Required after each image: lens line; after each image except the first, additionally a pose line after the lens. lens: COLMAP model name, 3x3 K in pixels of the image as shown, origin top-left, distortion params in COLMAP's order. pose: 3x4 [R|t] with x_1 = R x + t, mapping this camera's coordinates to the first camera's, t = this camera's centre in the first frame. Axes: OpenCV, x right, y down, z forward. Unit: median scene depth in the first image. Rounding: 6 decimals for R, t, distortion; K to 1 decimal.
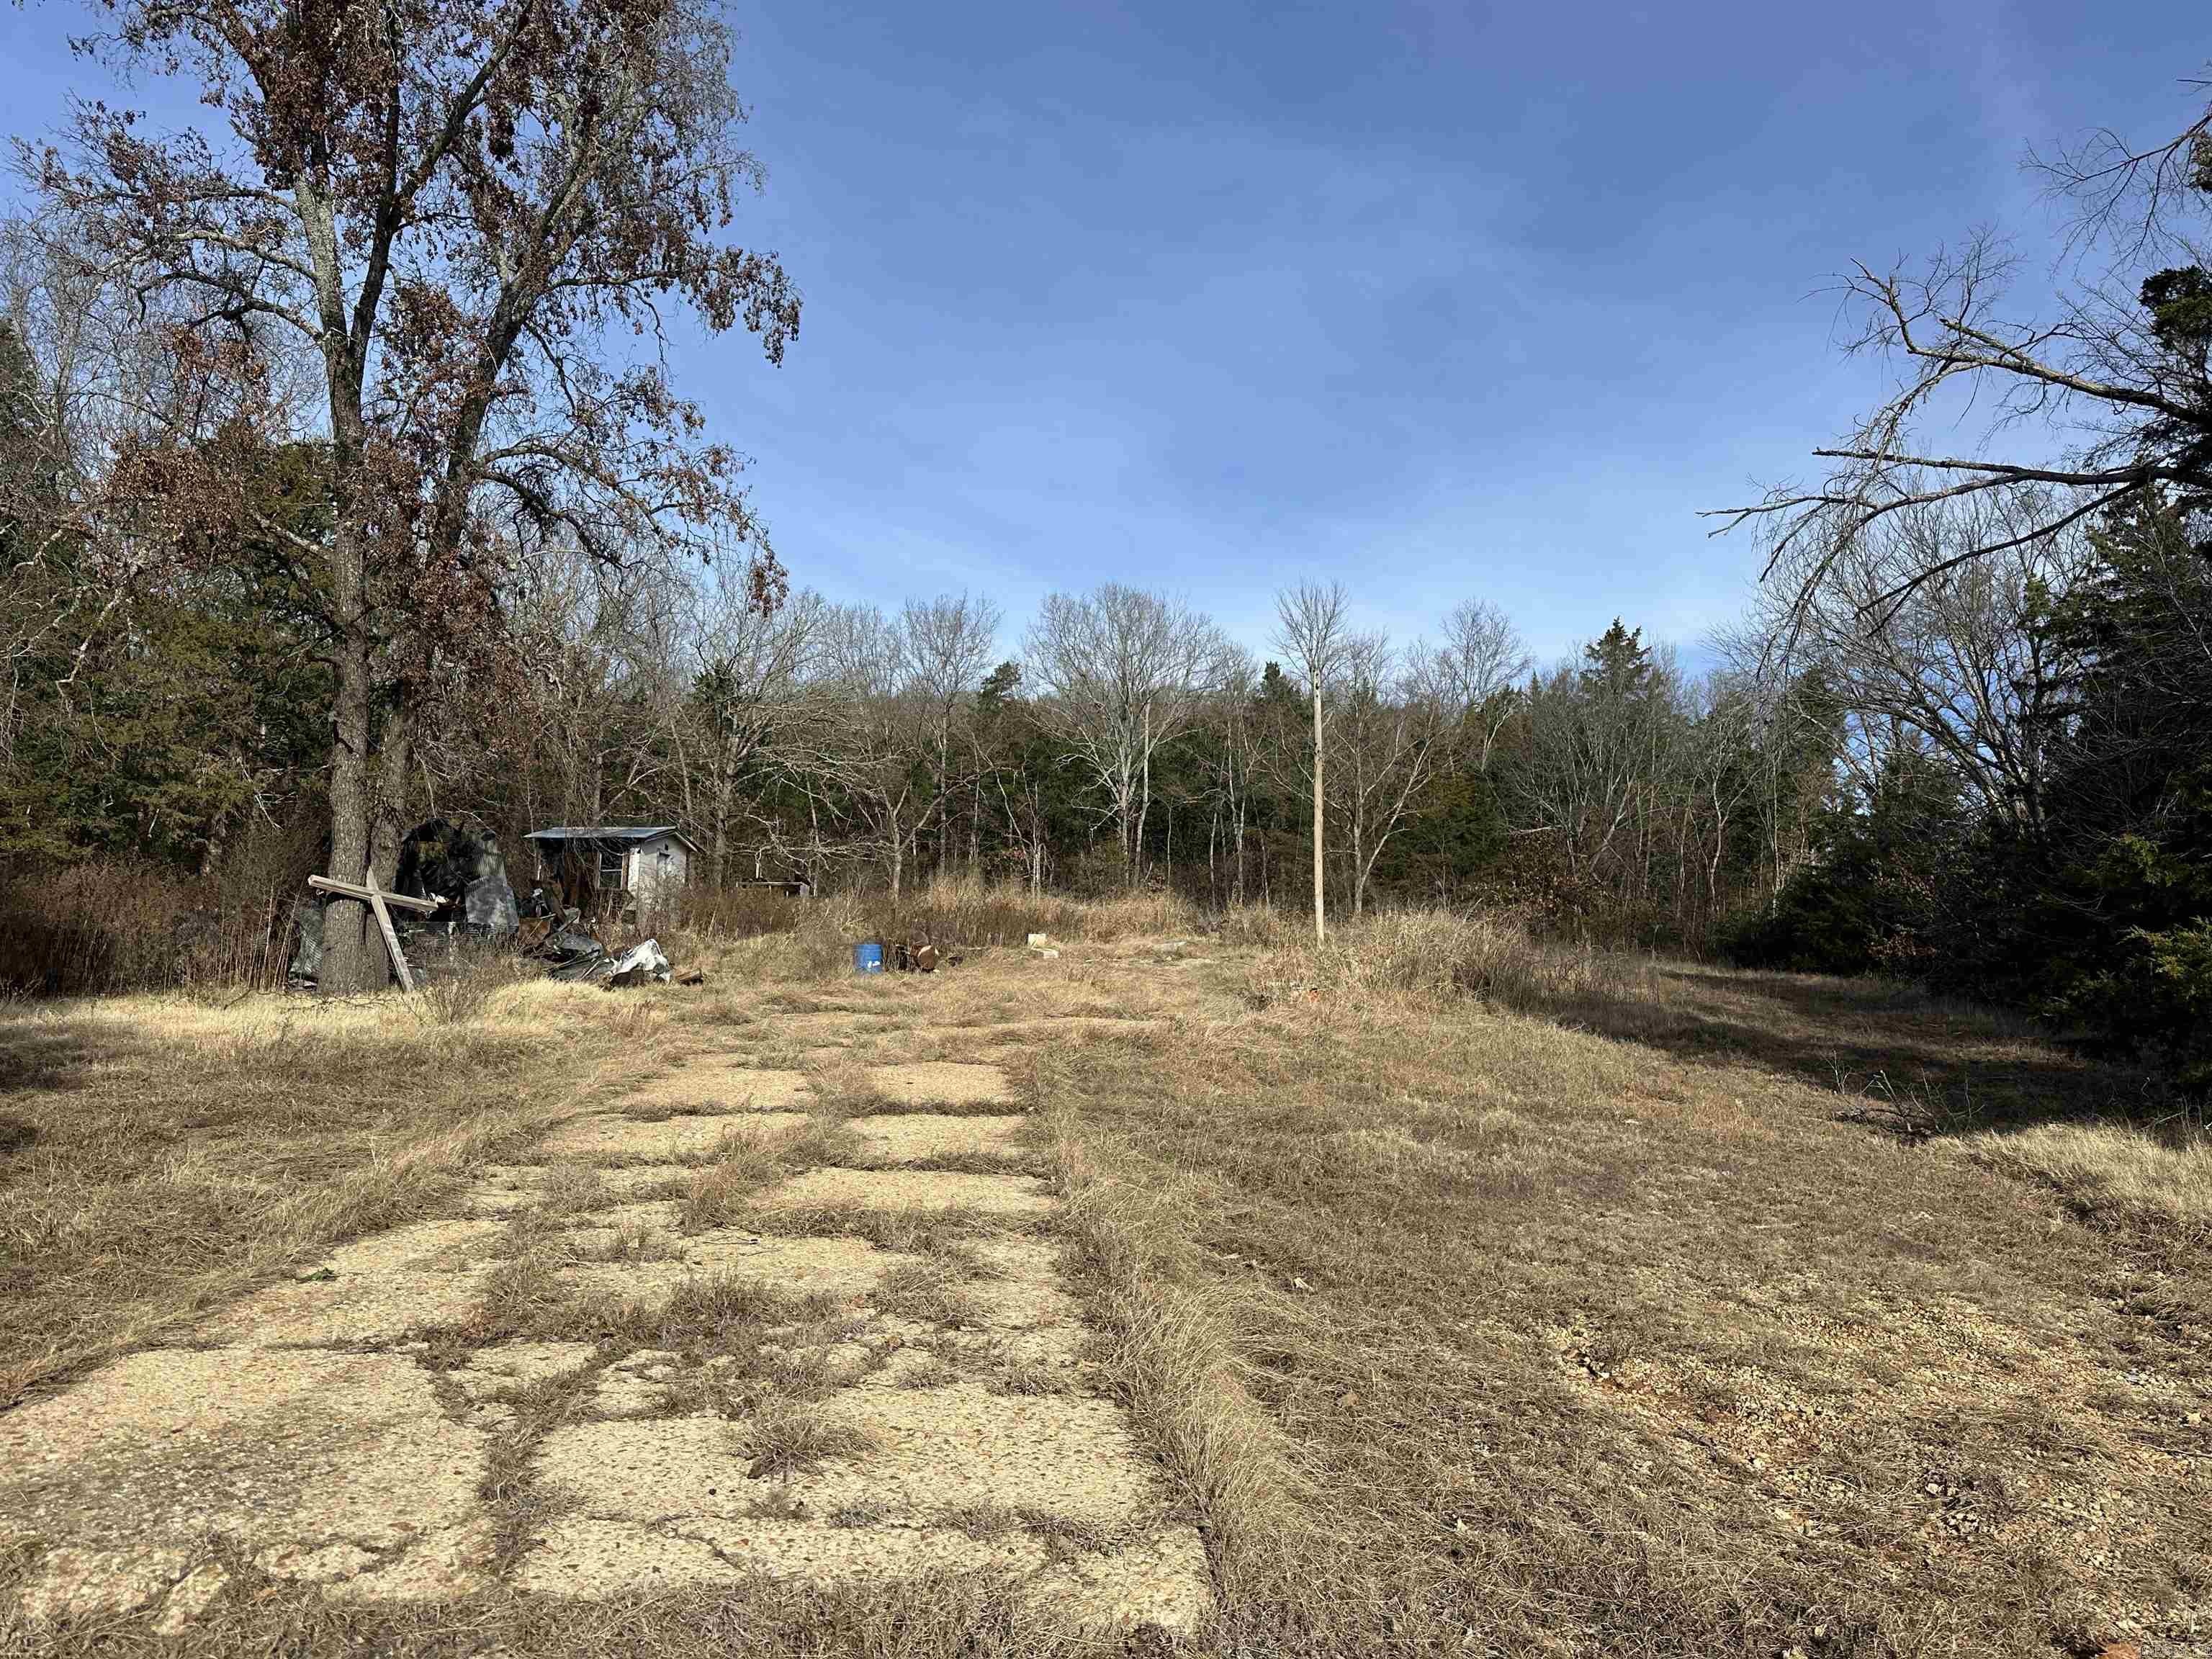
lens RADIAL K [[1532.1, 0, 1081.2], [0, 1532.1, 827.0], [0, 0, 1]] dist [0.060021, -0.079288]
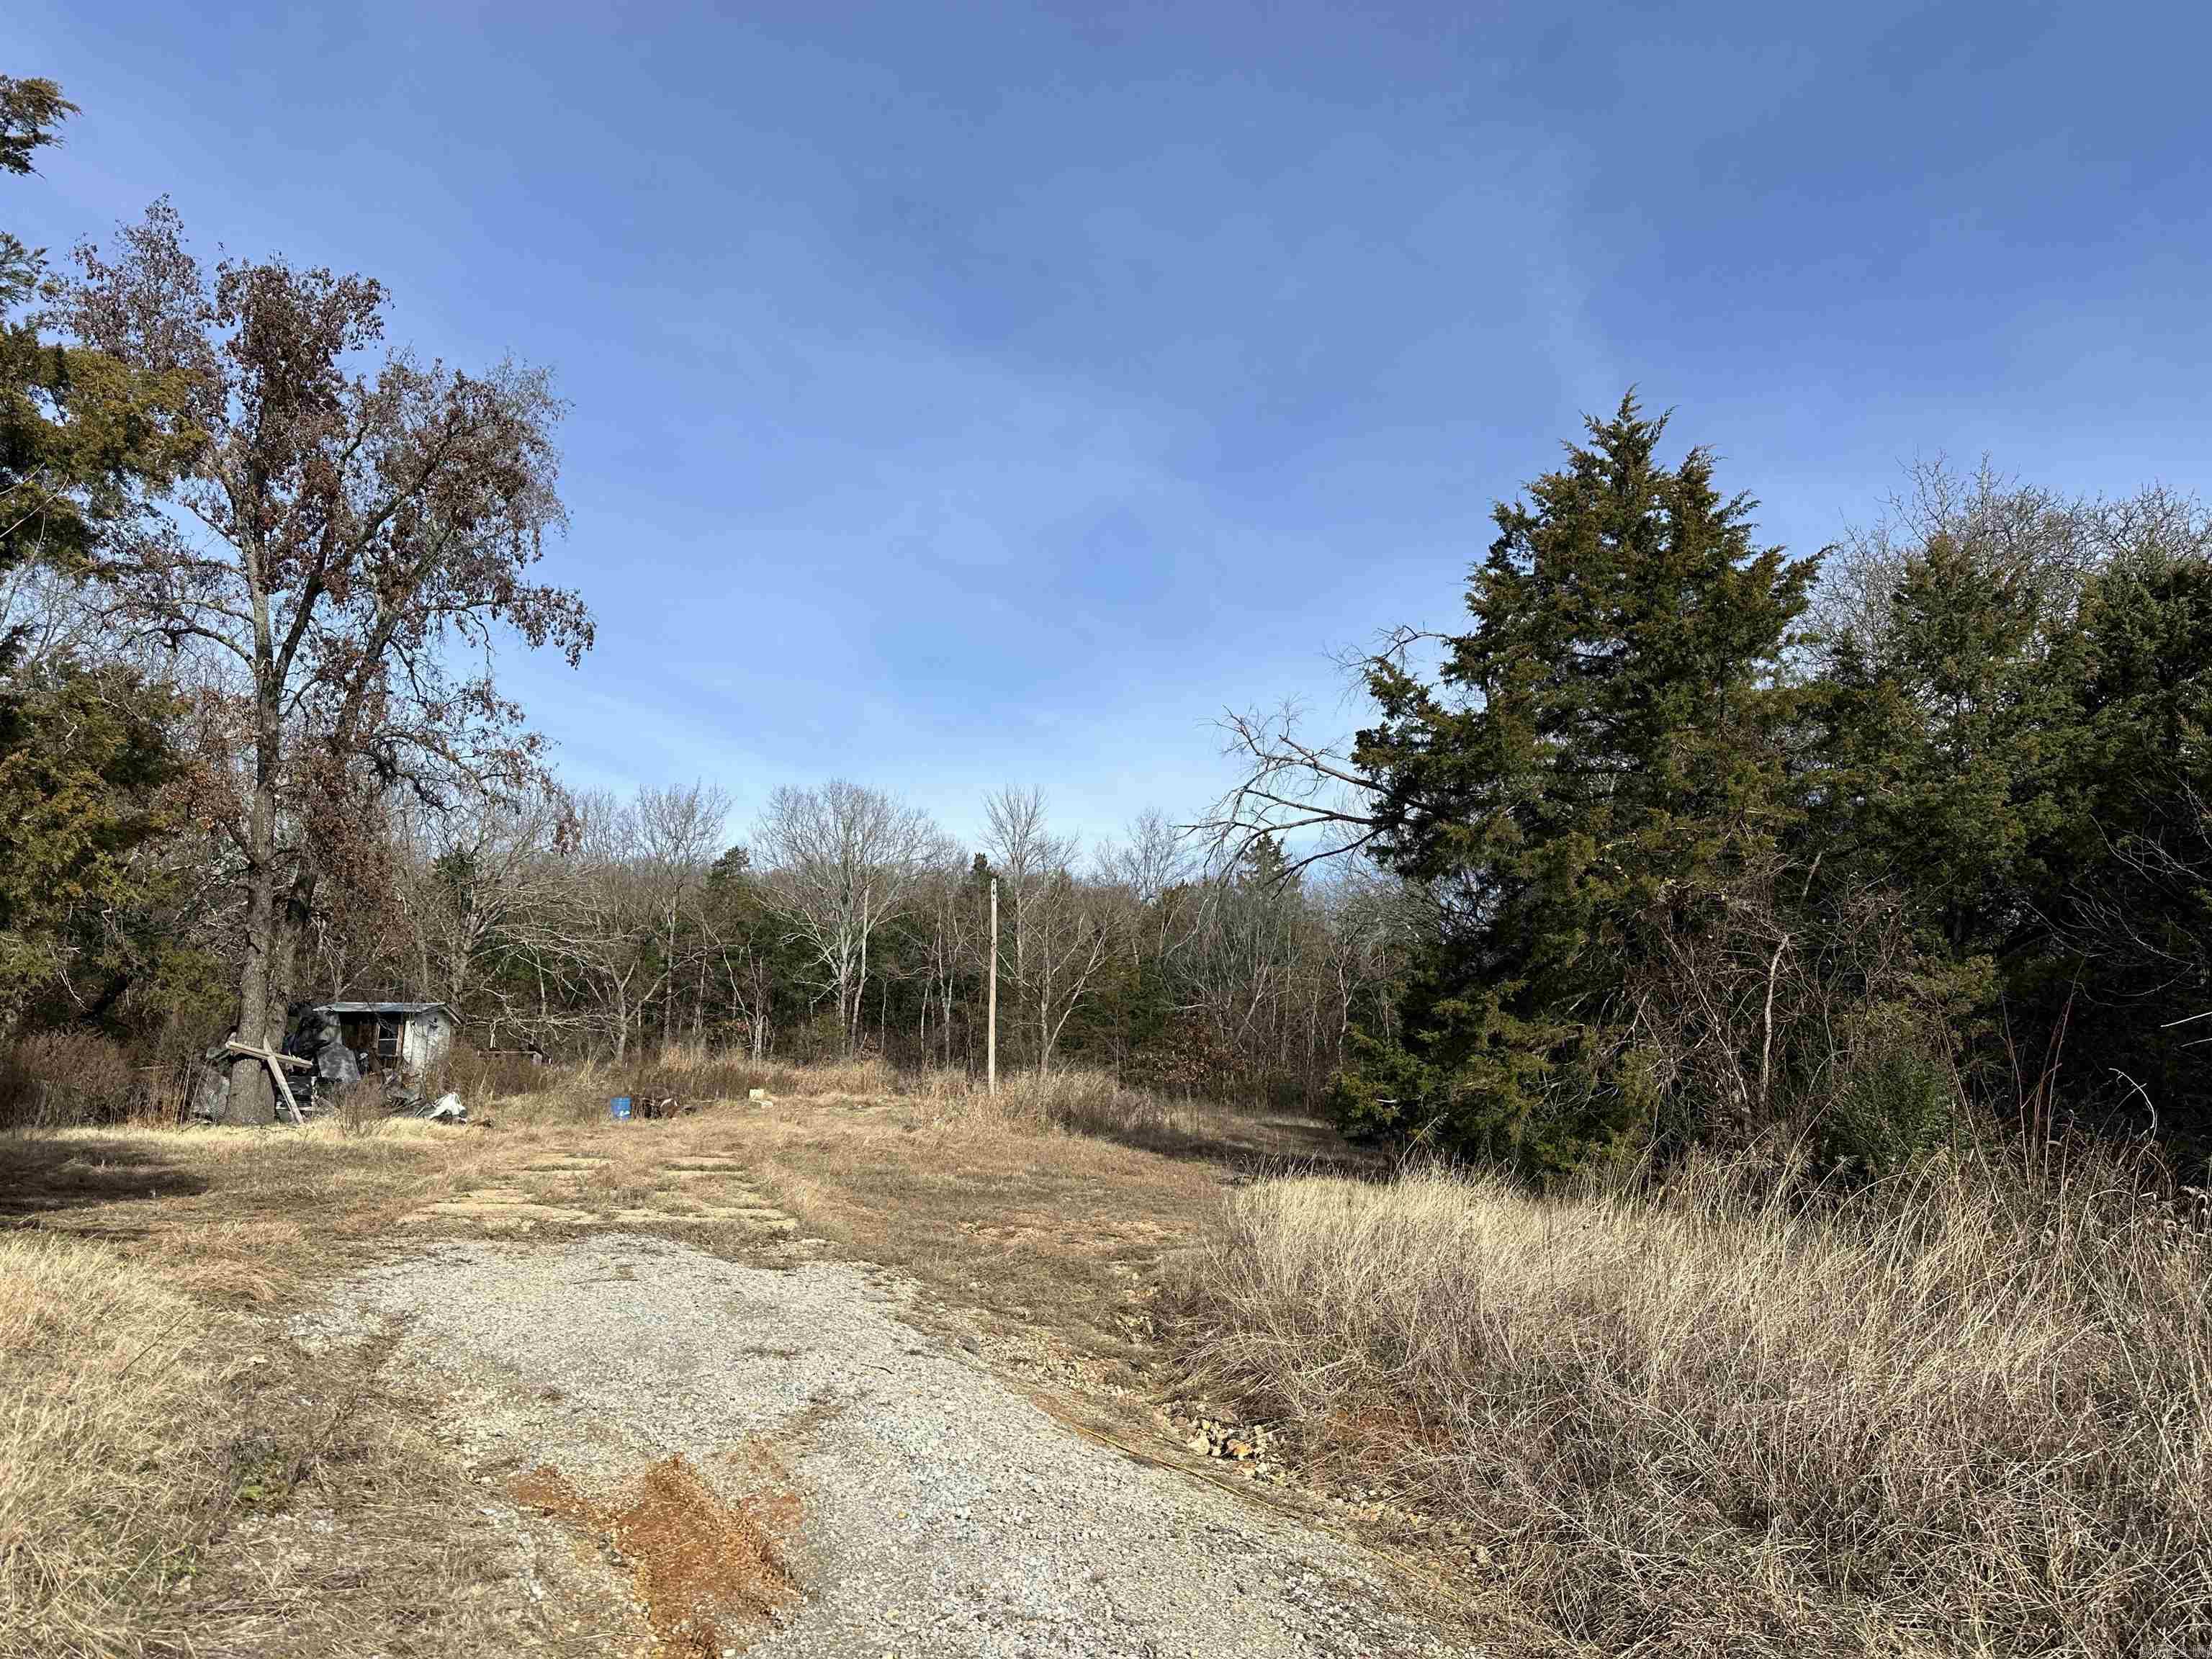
lens RADIAL K [[1532.1, 0, 1104.6], [0, 1532.1, 832.7], [0, 0, 1]] dist [0.060021, -0.079288]
pose [[0.982040, 0.027822, 0.186611, 0.004650], [-0.007739, 0.994176, -0.107493, -0.003130], [-0.188514, 0.104118, 0.976536, -0.139905]]
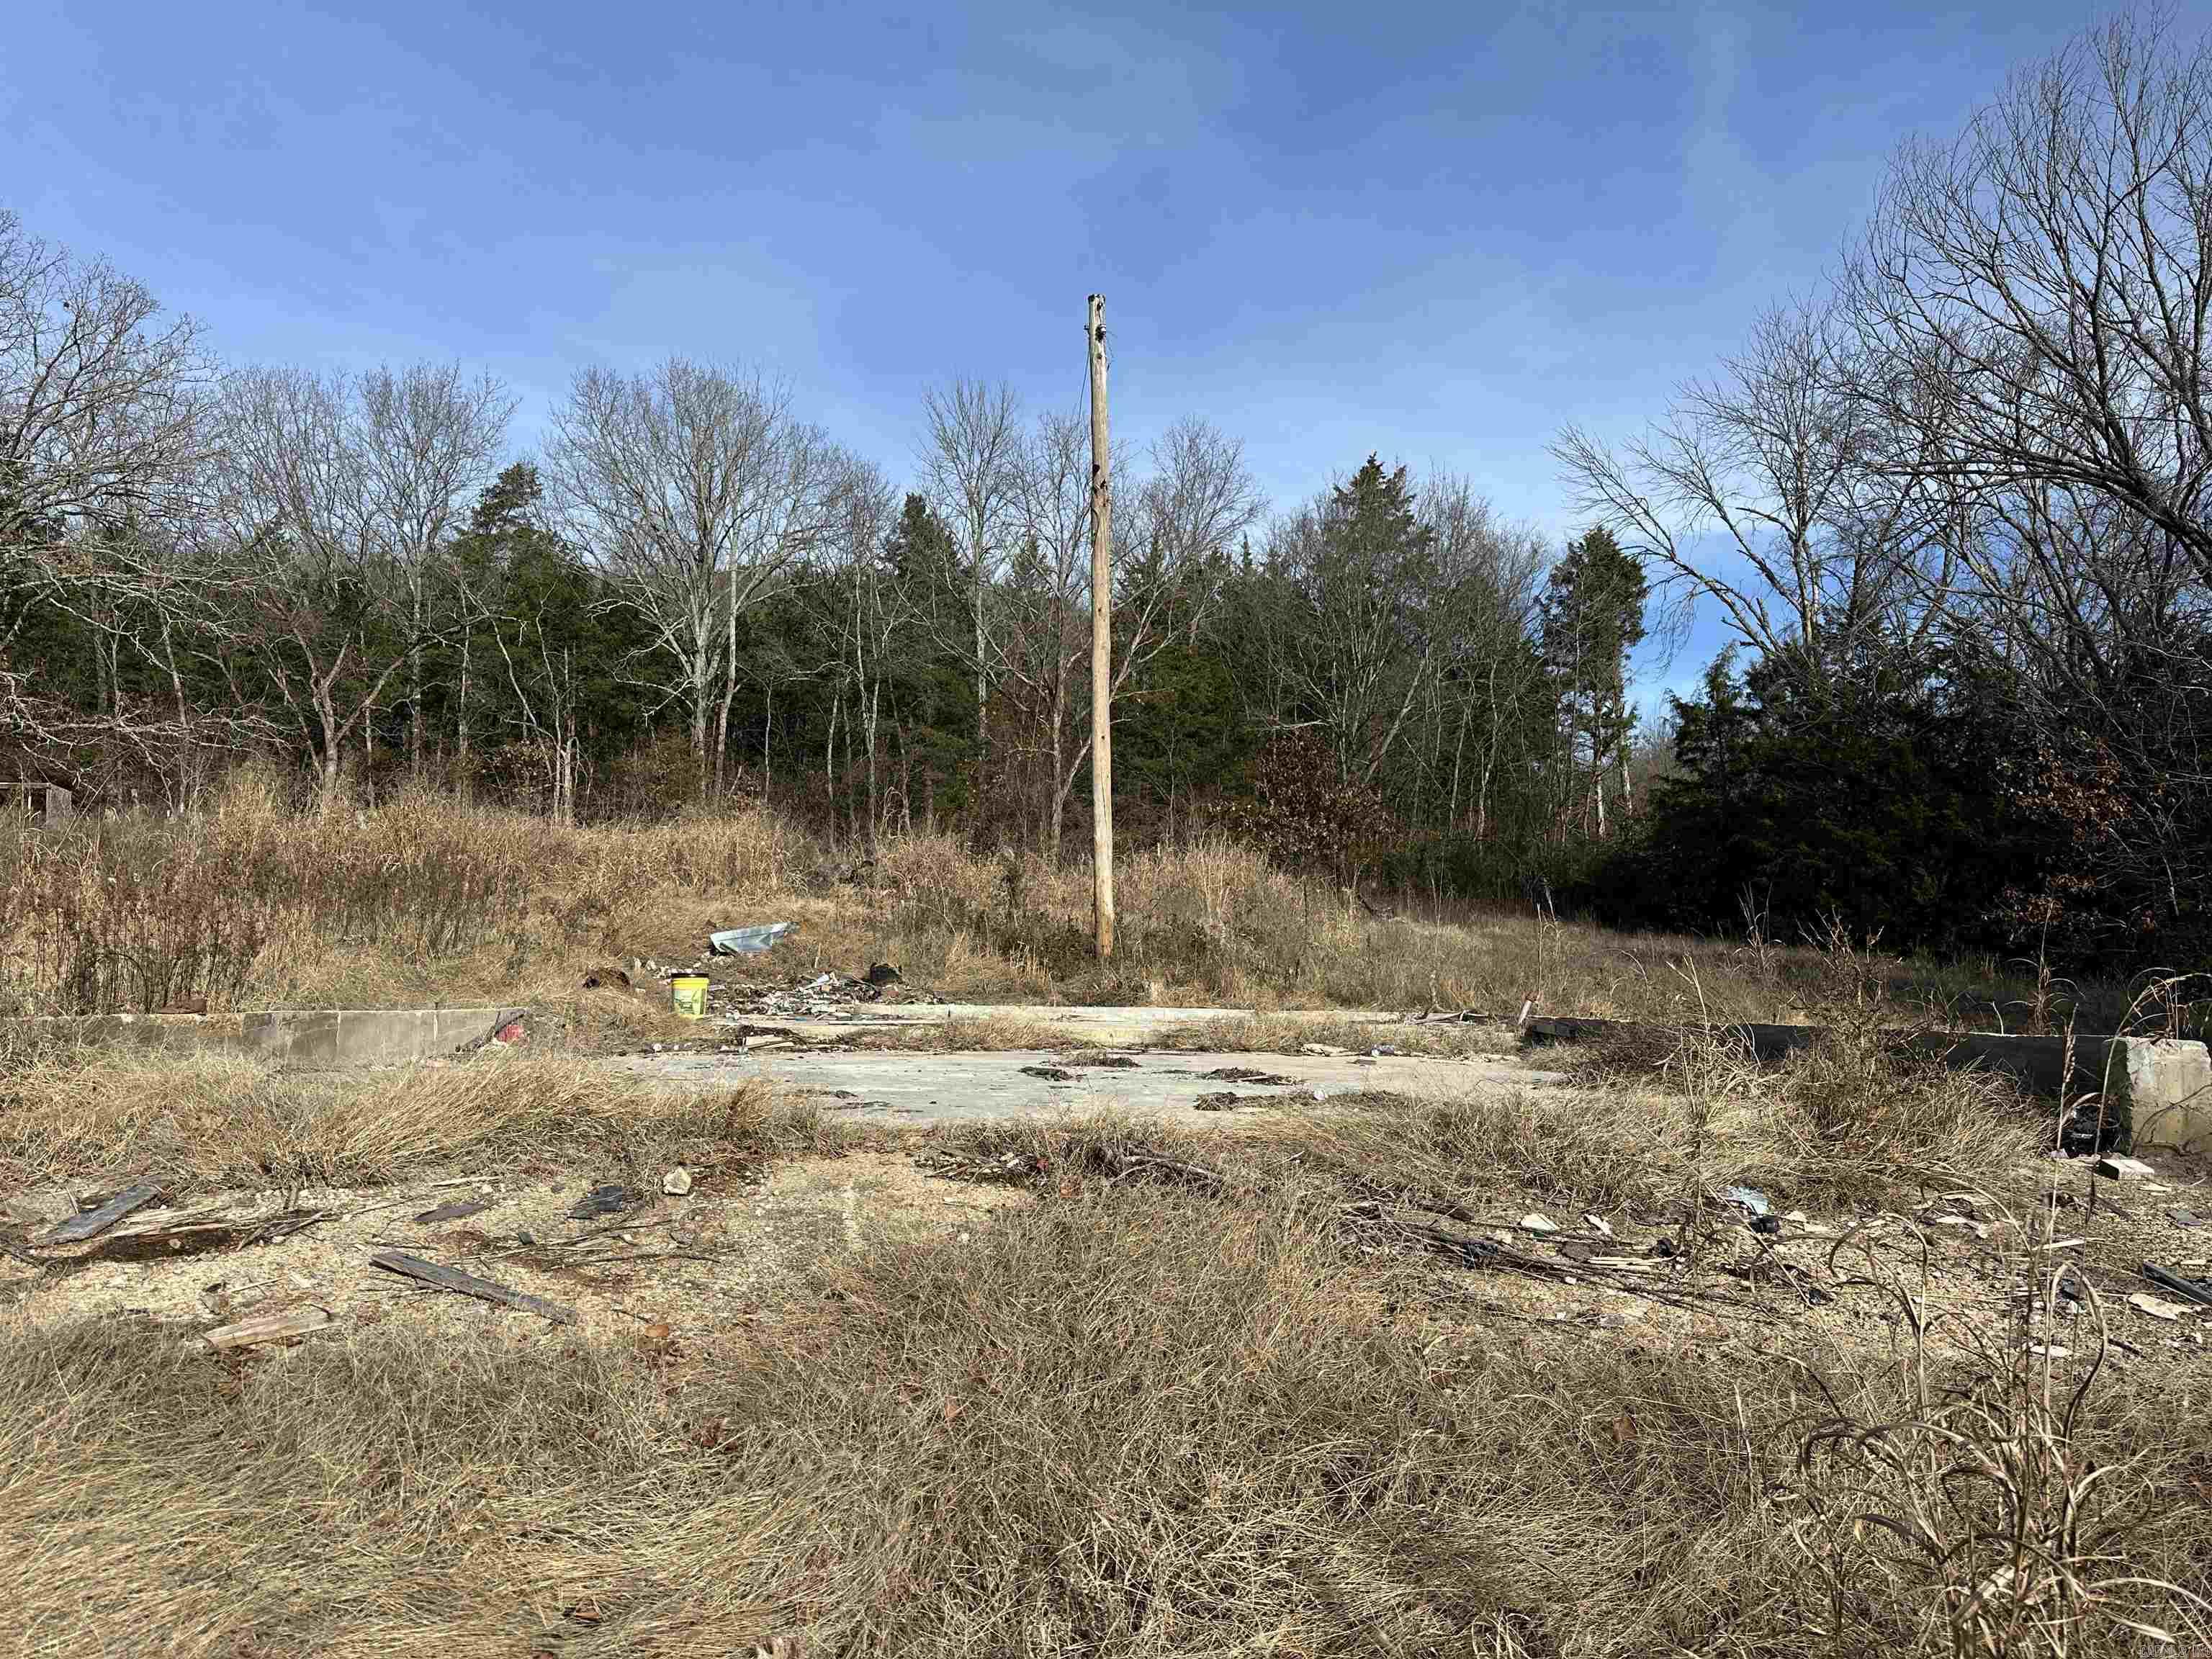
lens RADIAL K [[1532.1, 0, 1099.0], [0, 1532.1, 857.8], [0, 0, 1]] dist [0.060021, -0.079288]
pose [[0.964874, 0.000530, 0.262713, 0.022835], [-0.018876, 0.997553, 0.067313, 0.015819], [-0.262034, -0.069907, 0.962523, 0.332590]]
